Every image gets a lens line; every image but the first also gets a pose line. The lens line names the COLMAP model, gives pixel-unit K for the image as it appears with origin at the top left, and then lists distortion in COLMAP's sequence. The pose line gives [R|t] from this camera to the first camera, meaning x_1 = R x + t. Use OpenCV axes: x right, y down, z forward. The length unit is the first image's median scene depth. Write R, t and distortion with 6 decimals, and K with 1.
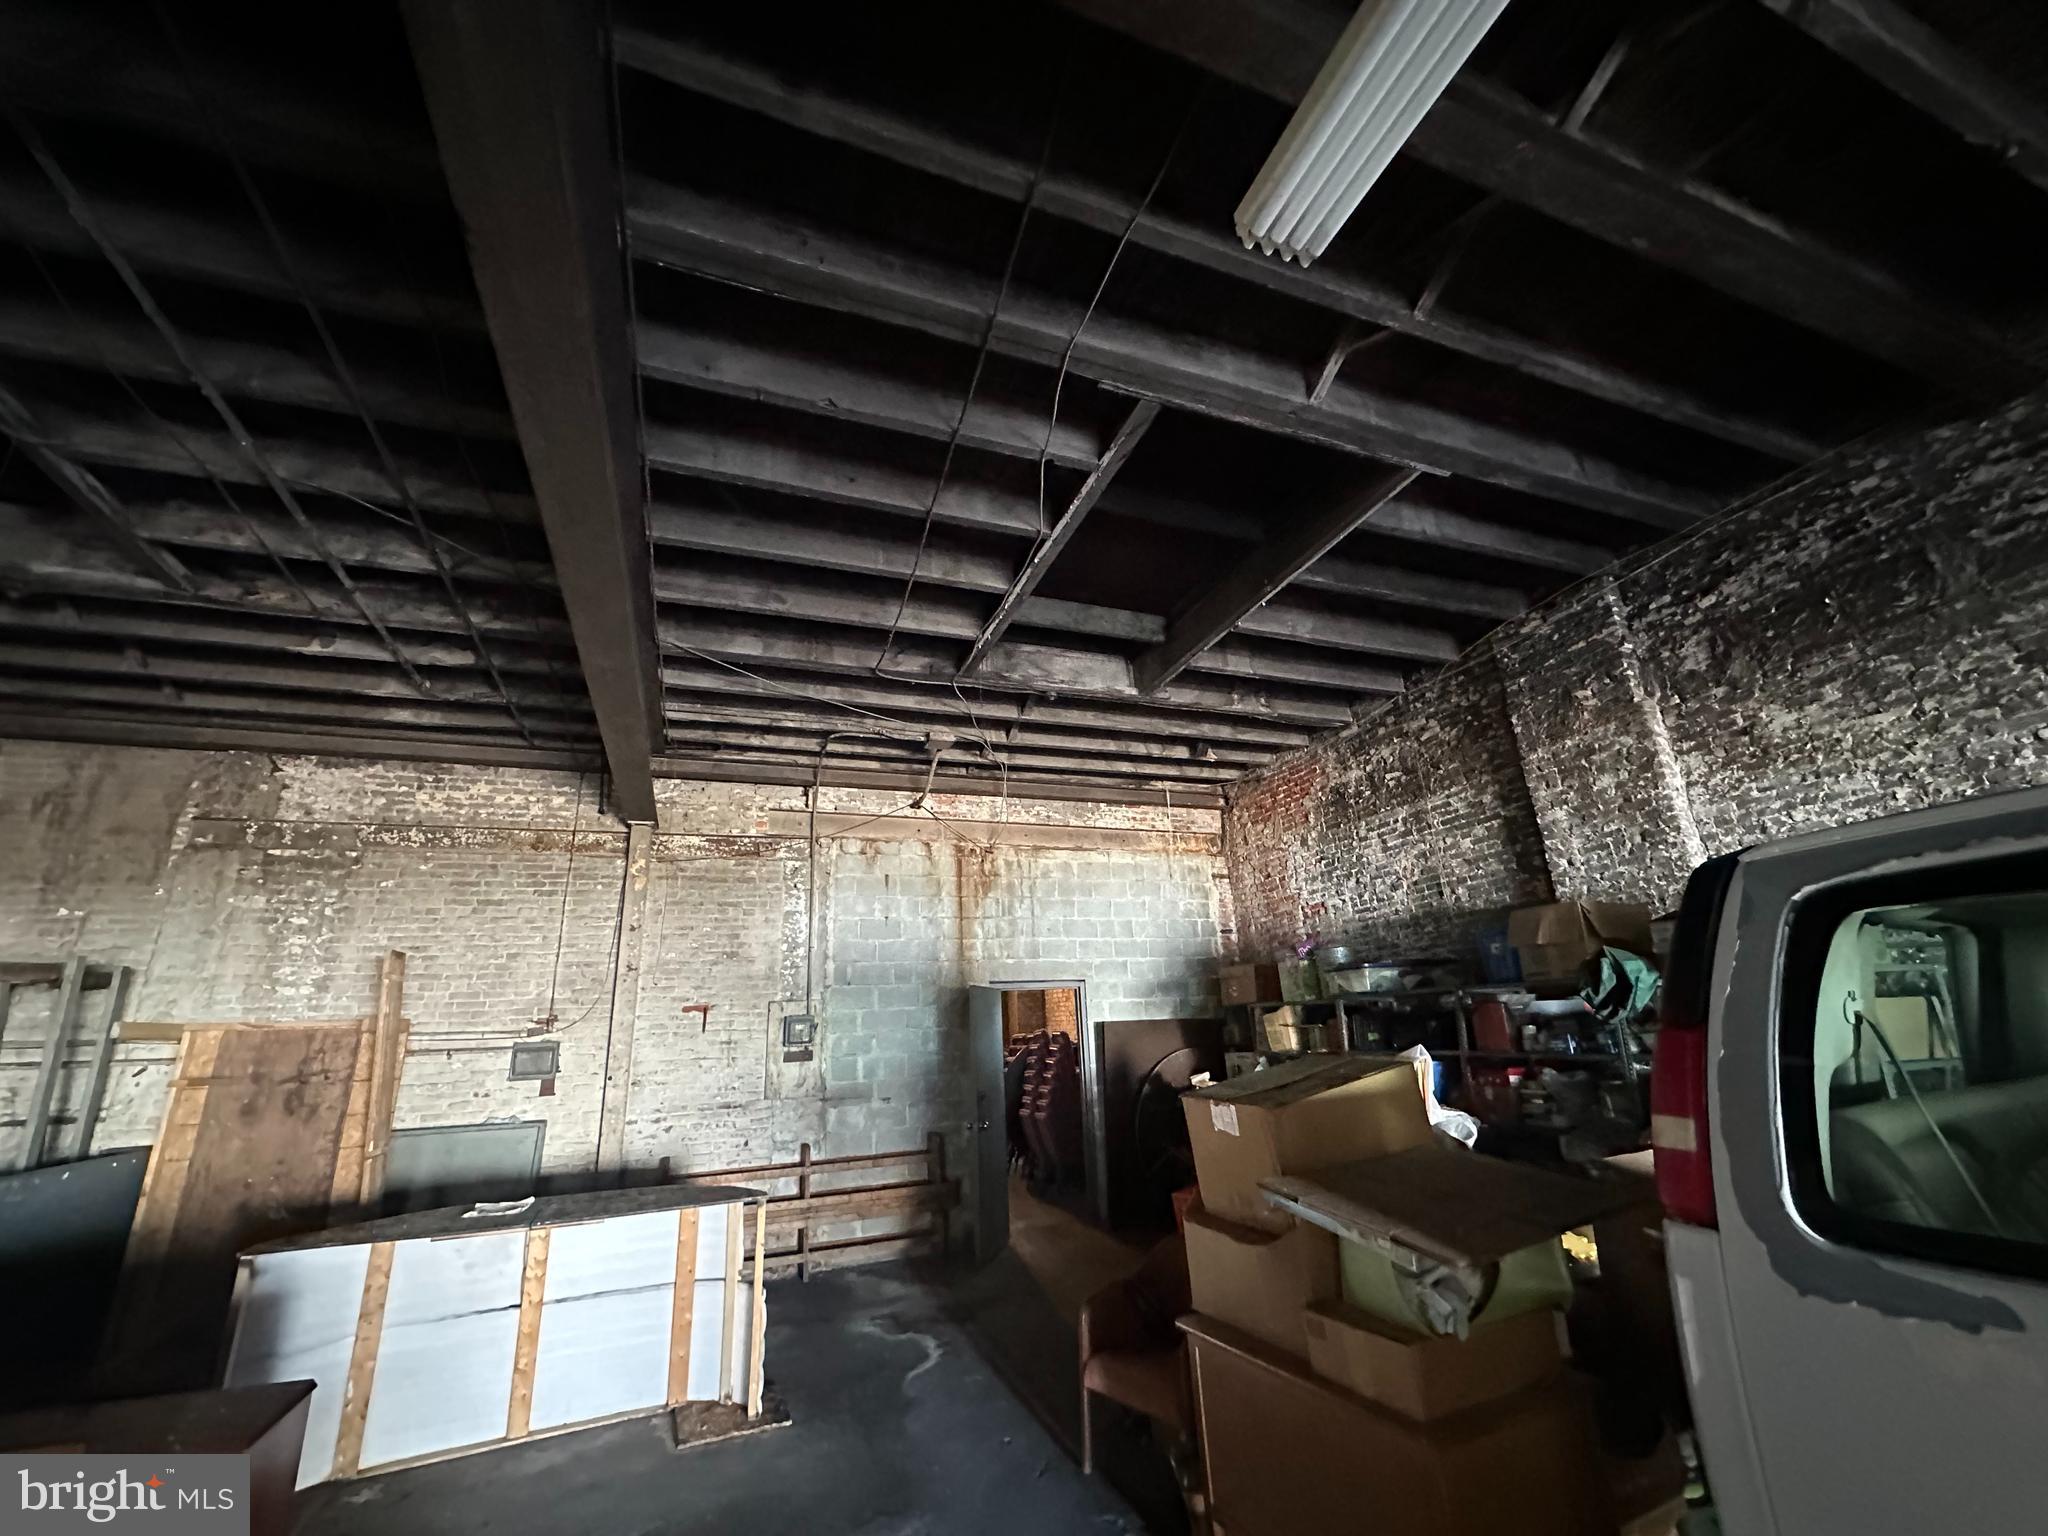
lens RADIAL K [[811.5, 0, 1022.1], [0, 811.5, 766.3], [0, 0, 1]] dist [-0.003791, 0.000373]
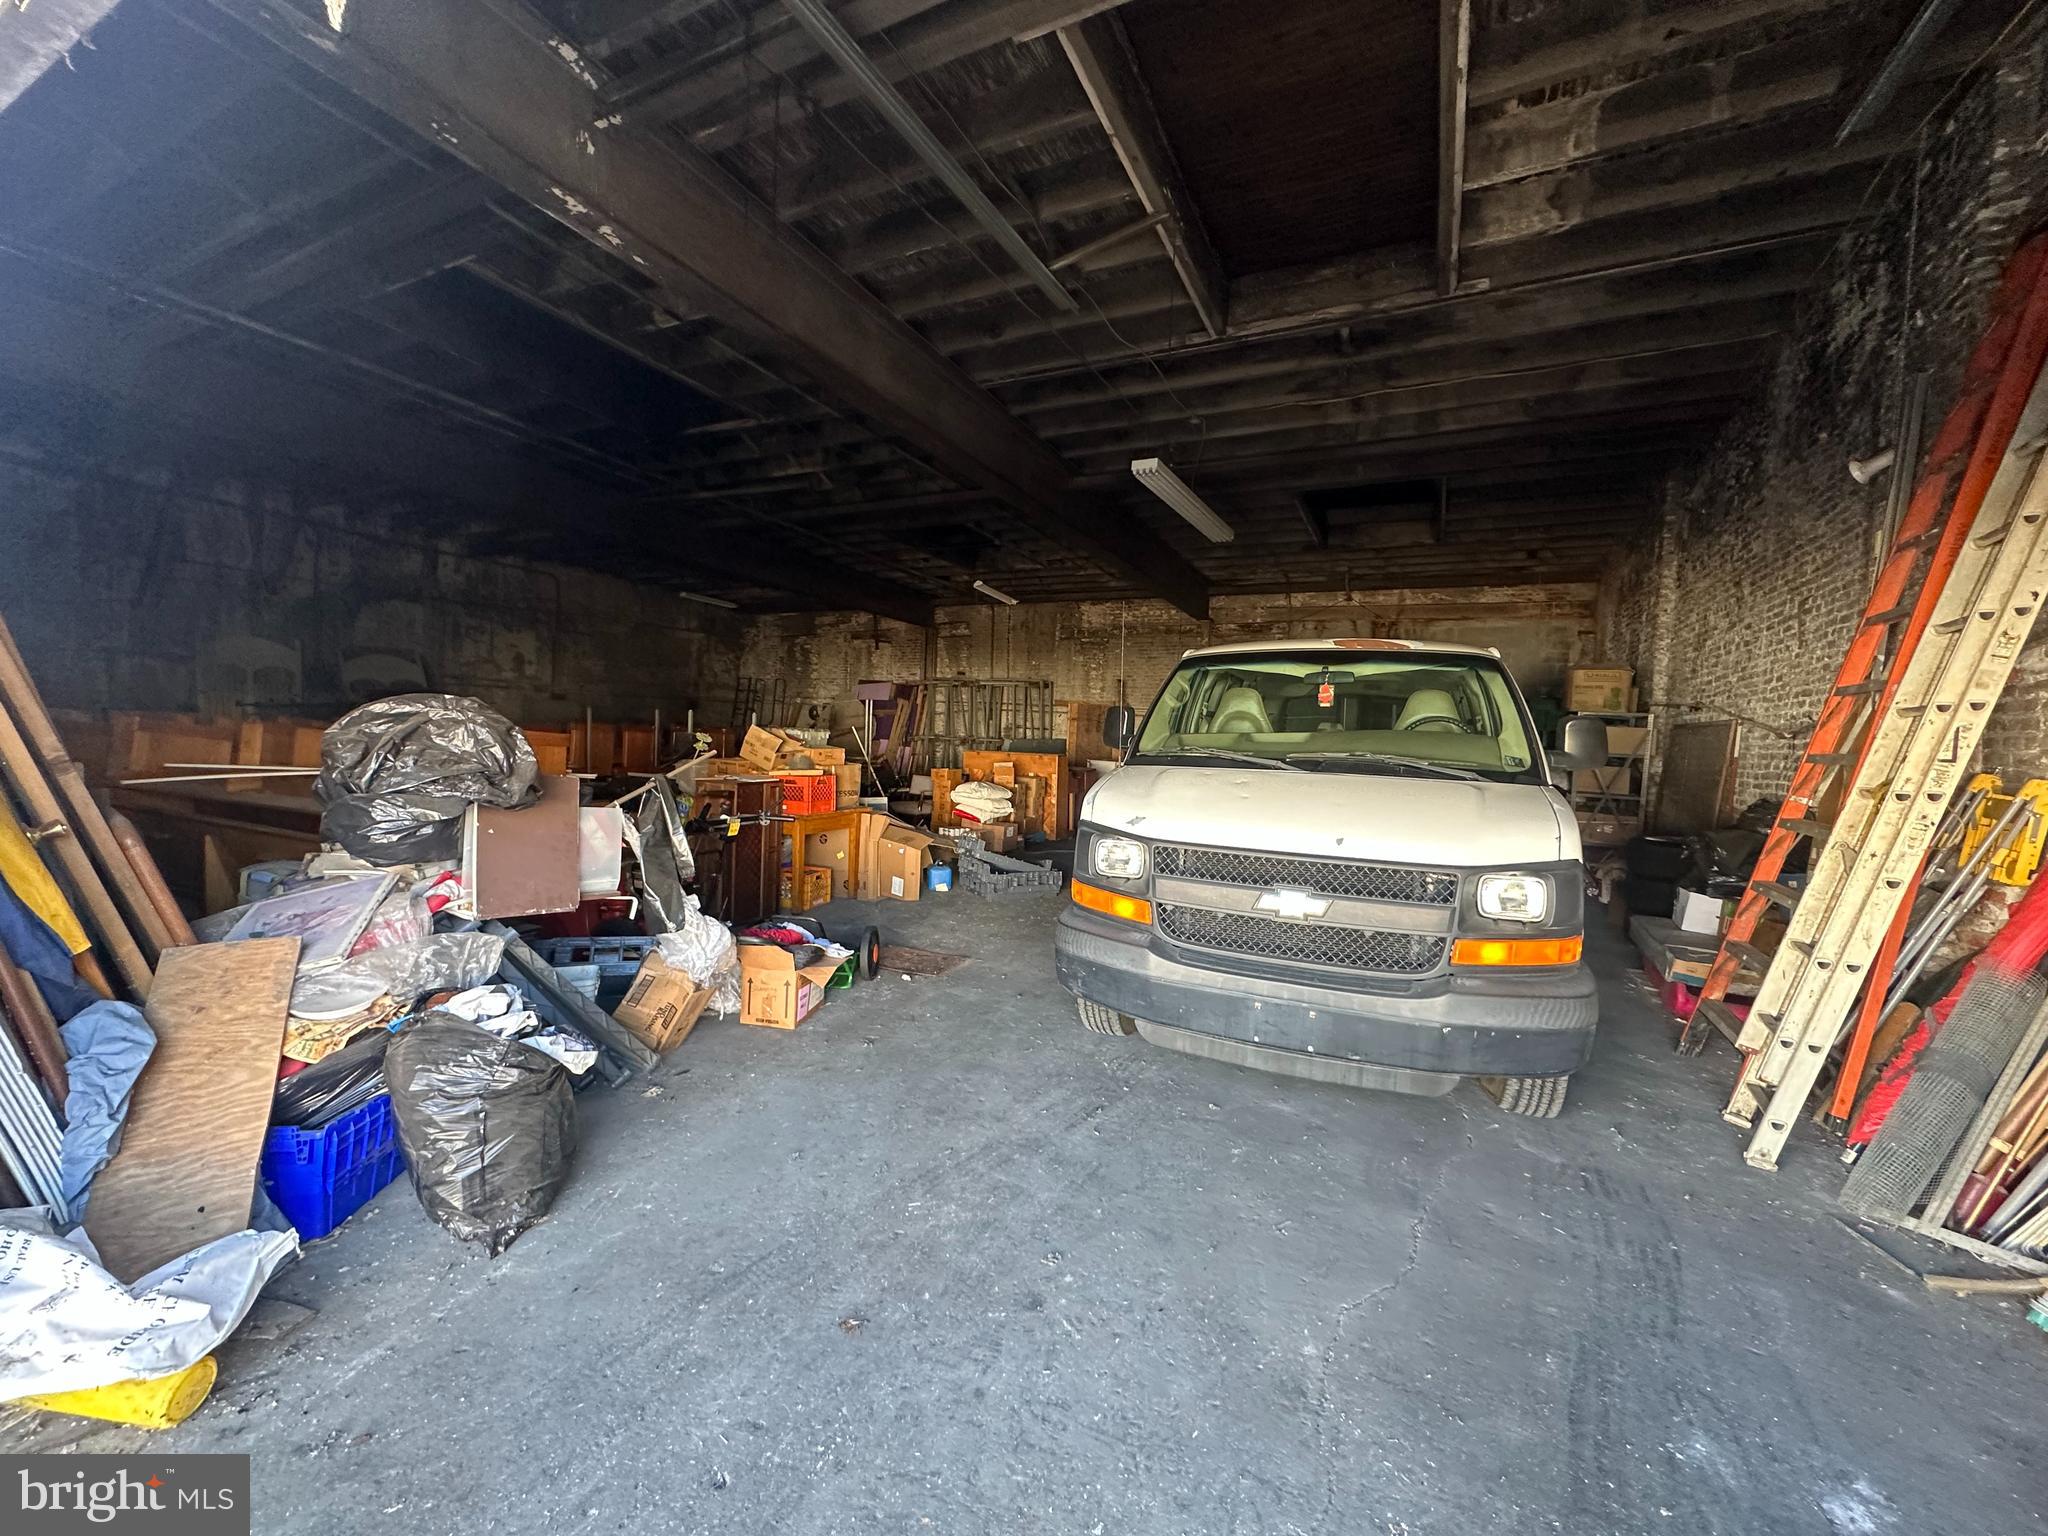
lens RADIAL K [[811.5, 0, 1021.8], [0, 811.5, 766.9], [0, 0, 1]] dist [-0.003791, 0.000373]
pose [[0.669063, 0.107480, -0.735393, 0.919336], [0.162650, 0.944326, 0.285995, -0.286703], [0.725190, -0.310960, 0.614332, -0.887180]]
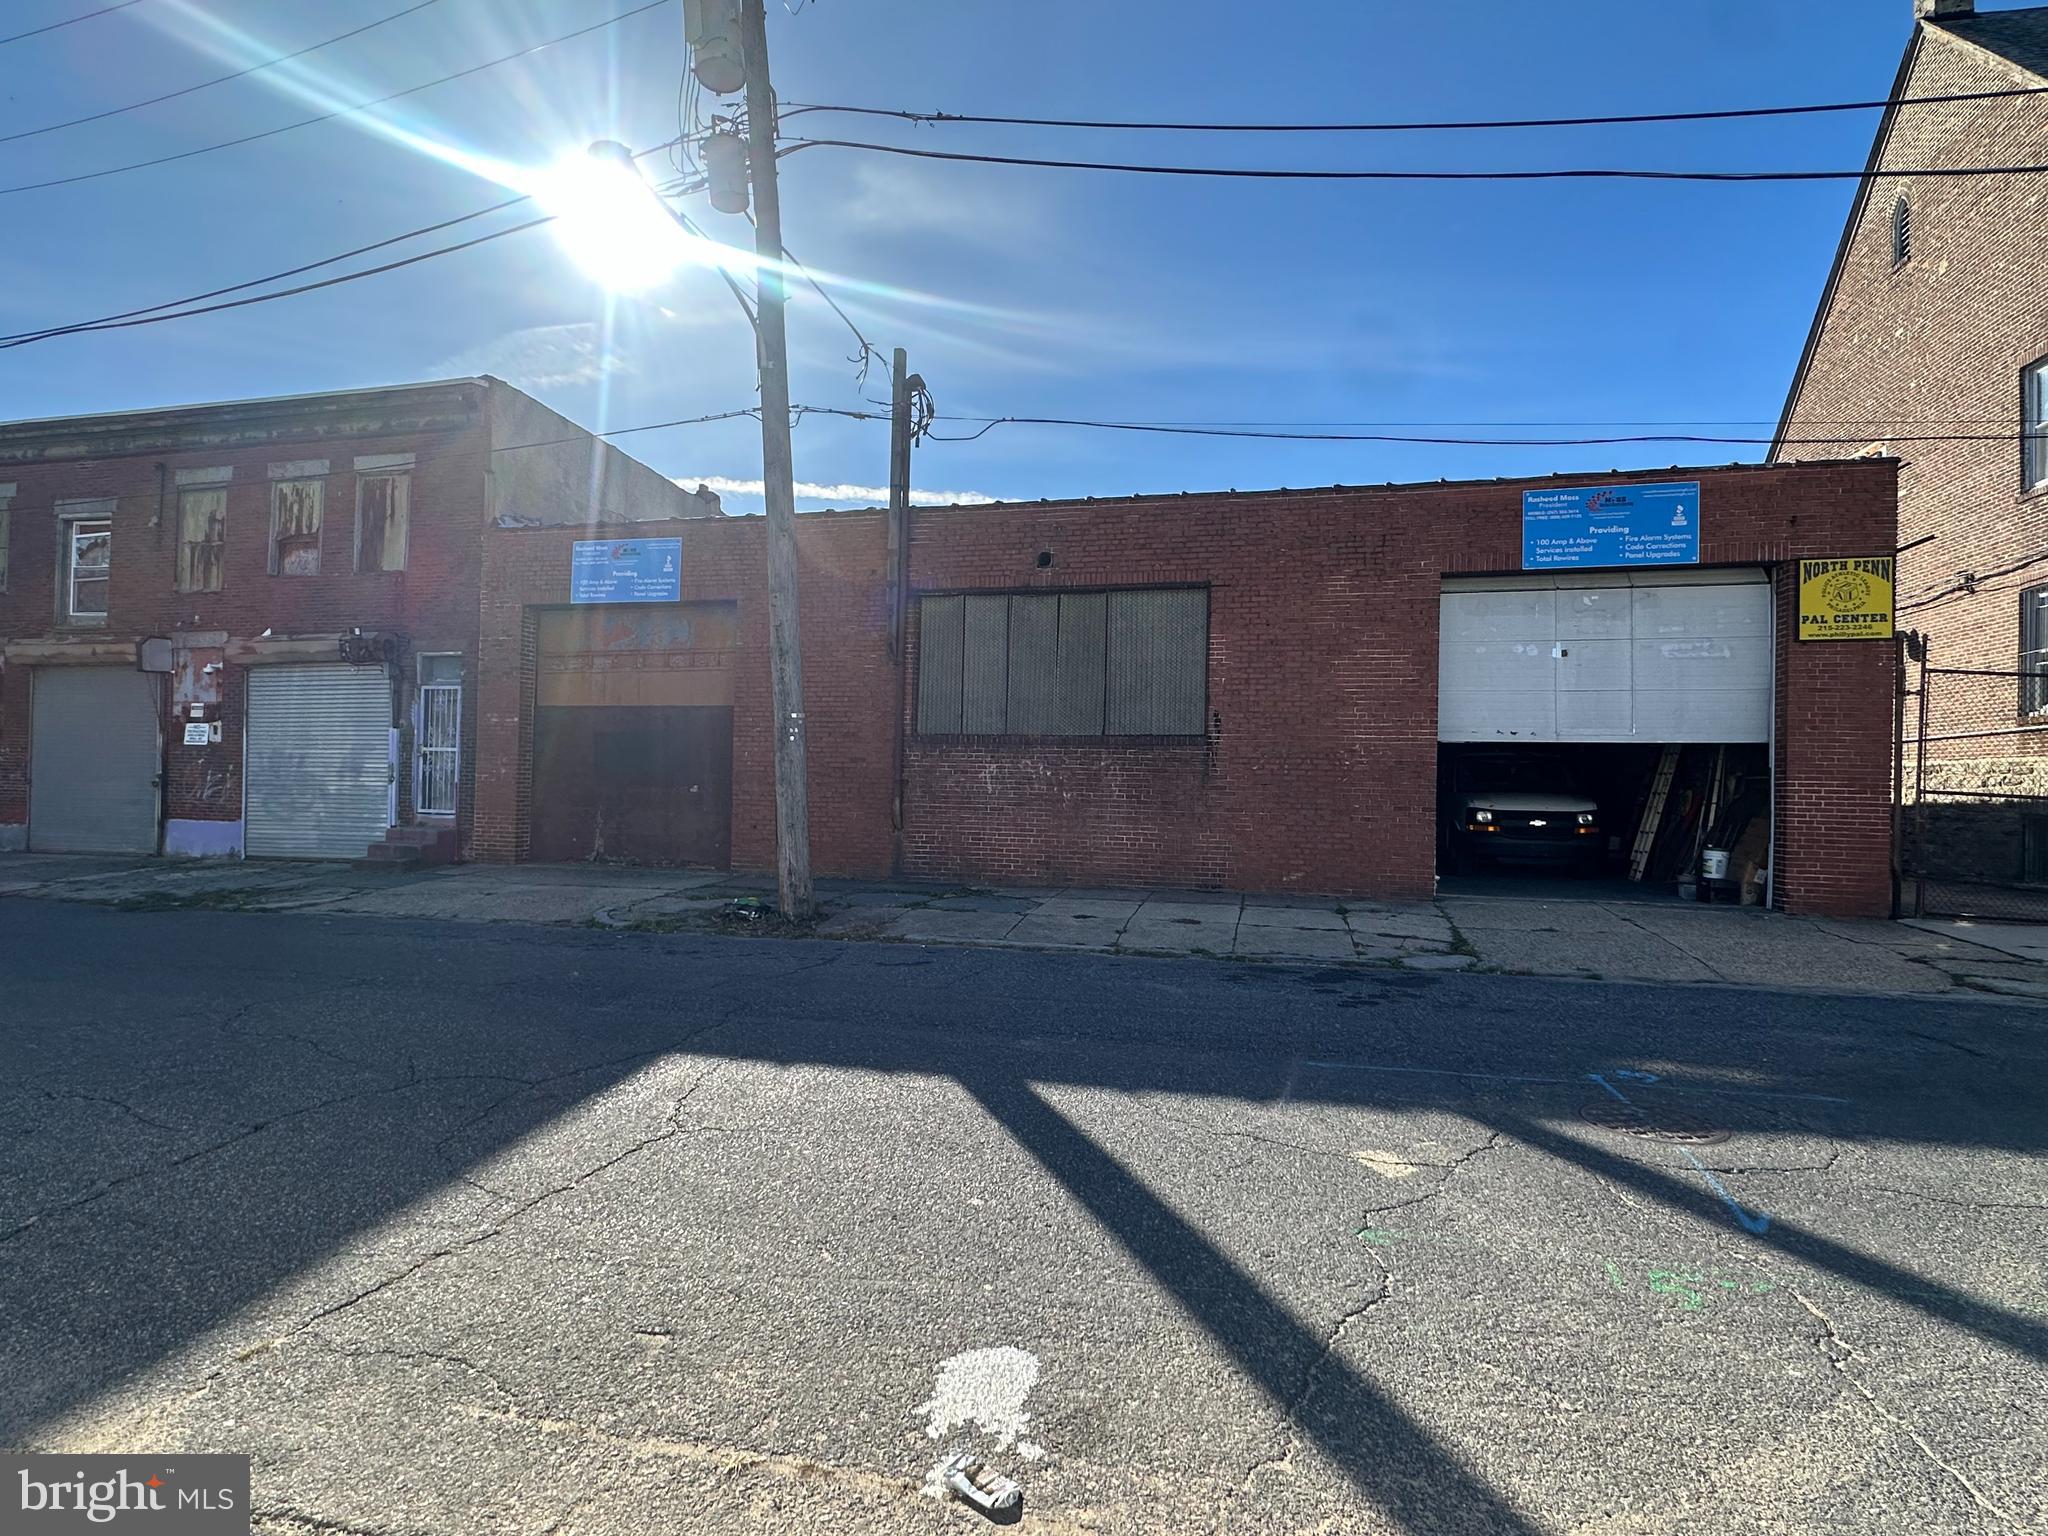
lens RADIAL K [[1032.3, 0, 1016.4], [0, 1032.3, 772.3], [0, 0, 1]] dist [-0.002822, -0.000191]
pose [[0.813046, 0.053229, -0.579762, 1.093166], [0.124378, 0.956941, 0.262285, -0.949614], [0.568759, -0.285359, 0.771416, -3.020145]]
